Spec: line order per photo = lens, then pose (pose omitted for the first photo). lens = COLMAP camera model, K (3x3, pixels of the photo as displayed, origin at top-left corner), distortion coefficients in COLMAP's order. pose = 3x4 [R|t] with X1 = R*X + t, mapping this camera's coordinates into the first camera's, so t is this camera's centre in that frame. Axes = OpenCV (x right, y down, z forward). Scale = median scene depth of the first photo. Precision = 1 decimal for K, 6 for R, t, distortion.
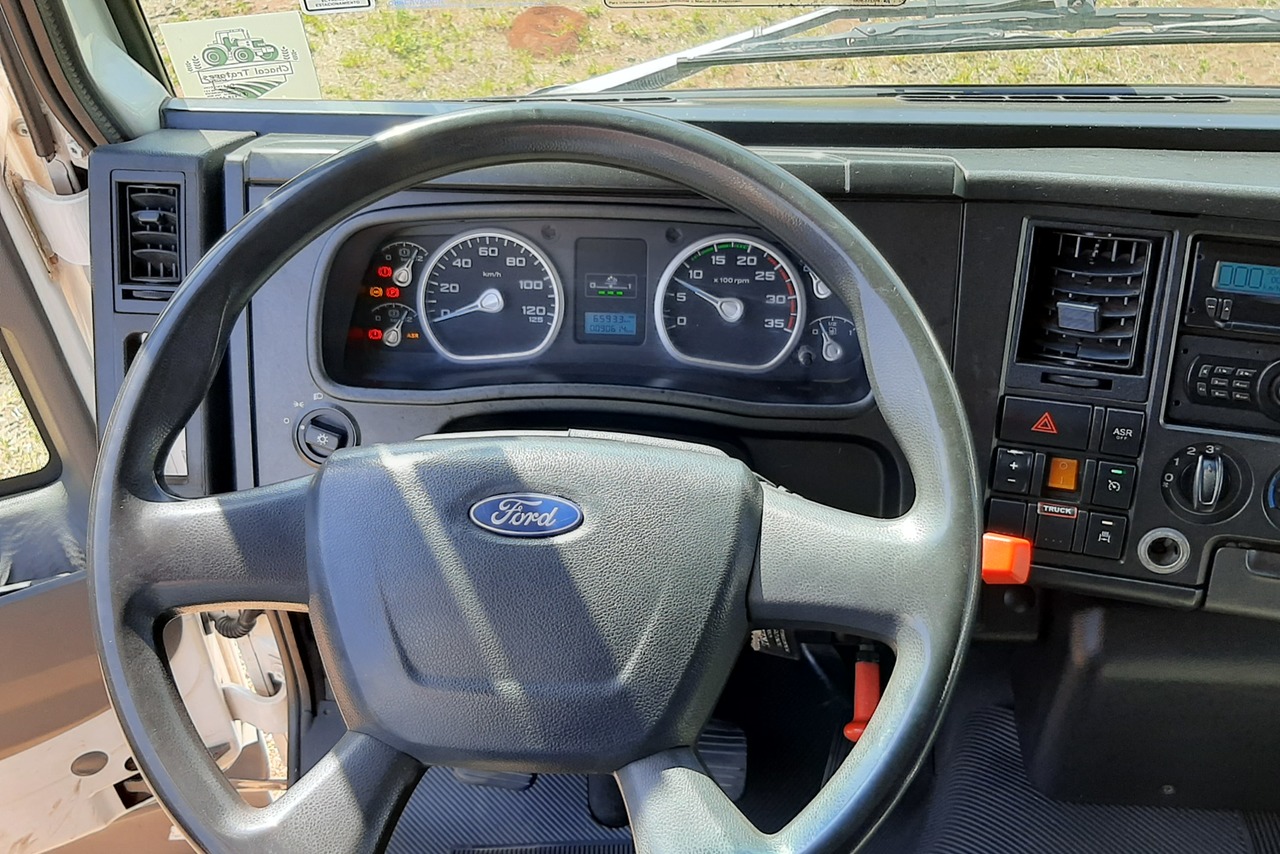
lens RADIAL K [[1300.6, 0, 642.4], [0, 1300.6, 421.0], [0, 0, 1]] dist [-0.009603, 0.000000]
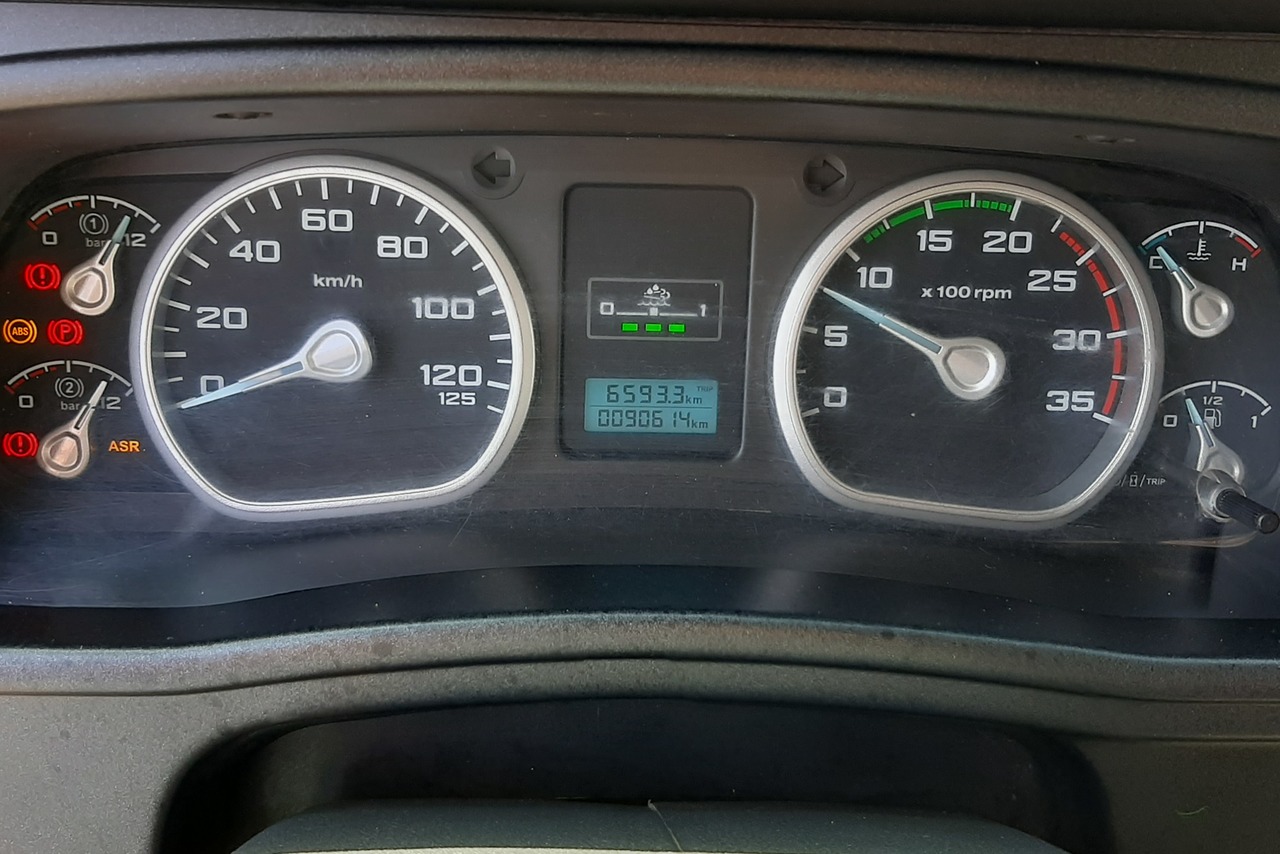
lens RADIAL K [[1300.6, 0, 634.7], [0, 1300.6, 424.2], [0, 0, 1]] dist [-0.009603, 0.000000]
pose [[0.991695, -0.019227, 0.127164, -0.080802], [0.021217, 0.999672, -0.014310, -0.065683], [-0.126847, 0.016889, 0.991778, 0.630180]]
